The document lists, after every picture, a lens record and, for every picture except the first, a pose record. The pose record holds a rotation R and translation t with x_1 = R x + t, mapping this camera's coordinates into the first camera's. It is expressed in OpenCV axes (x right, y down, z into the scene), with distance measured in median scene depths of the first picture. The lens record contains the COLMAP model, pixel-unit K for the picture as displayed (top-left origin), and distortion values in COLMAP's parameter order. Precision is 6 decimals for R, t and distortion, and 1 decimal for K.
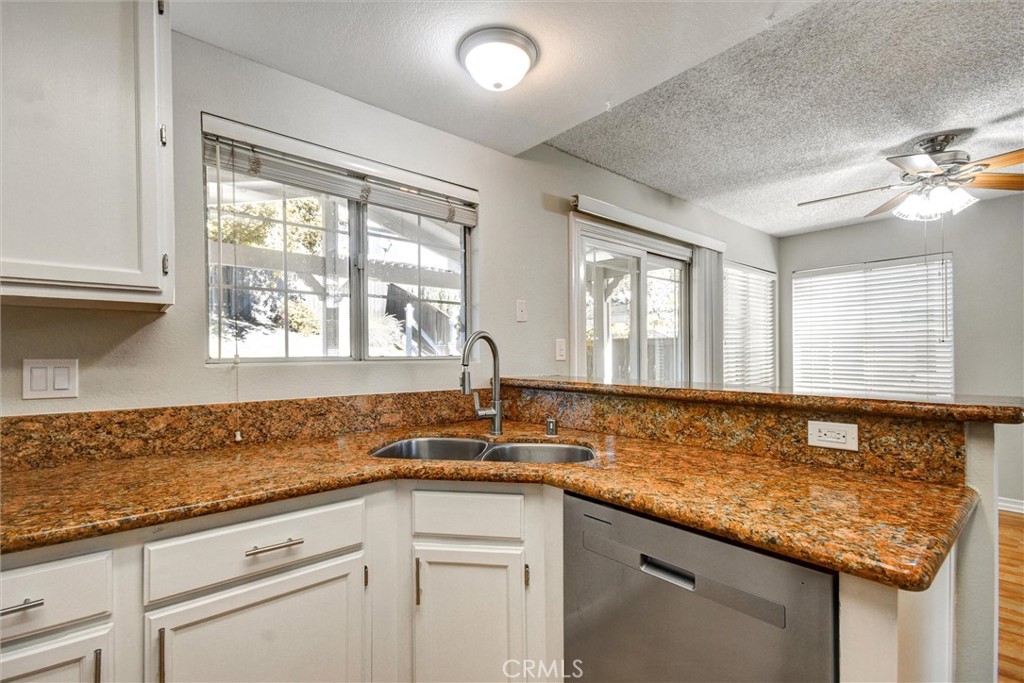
lens RADIAL K [[449.3, 0, 513.0], [0, 449.3, 351.7], [0, 0, 1]] dist [0.001422, -0.000042]
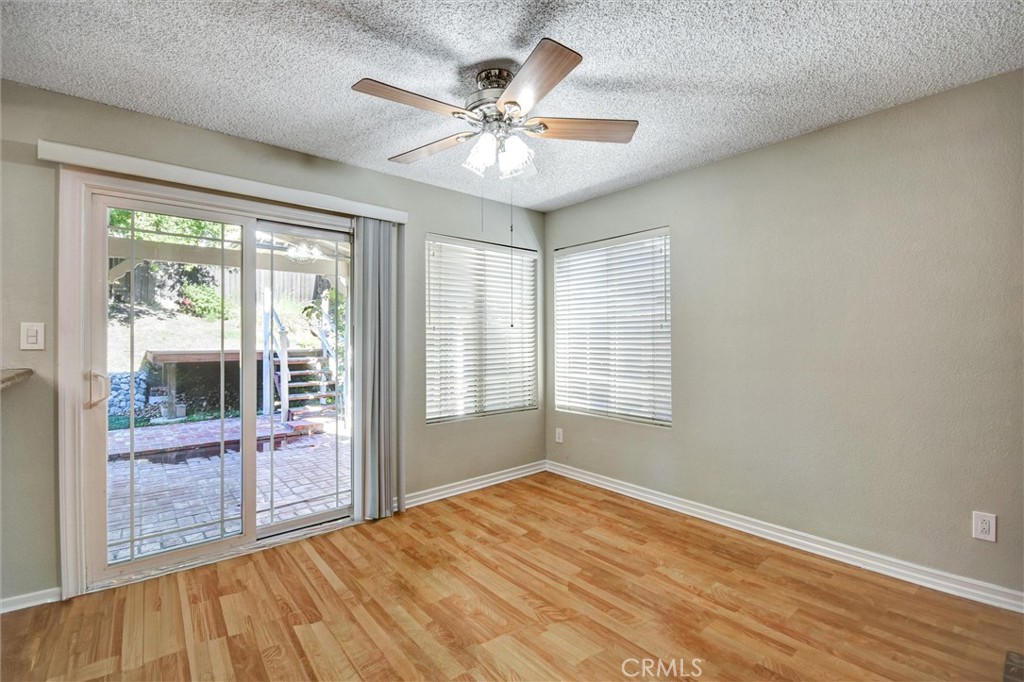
lens RADIAL K [[449.3, 0, 505.7], [0, 449.3, 340.7], [0, 0, 1]] dist [0.001422, -0.000042]
pose [[0.999998, 0.001884, 0.000504, 2.722663], [-0.001886, 0.999985, 0.005100, -0.004008], [-0.000494, -0.005101, 0.999987, 0.539970]]
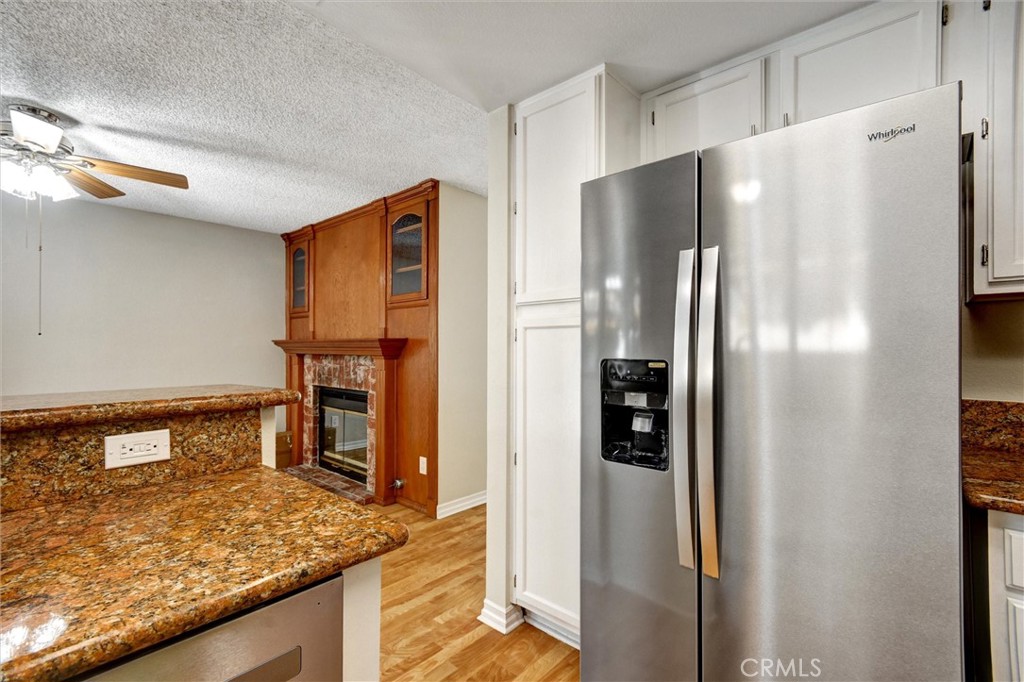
lens RADIAL K [[449.3, 0, 506.3], [0, 449.3, 341.9], [0, 0, 1]] dist [0.001422, -0.000042]
pose [[-0.115163, 0.015930, 0.993219, -0.184533], [-0.006684, 0.999836, -0.016811, 0.003199], [-0.993324, -0.008574, -0.115037, 0.455801]]
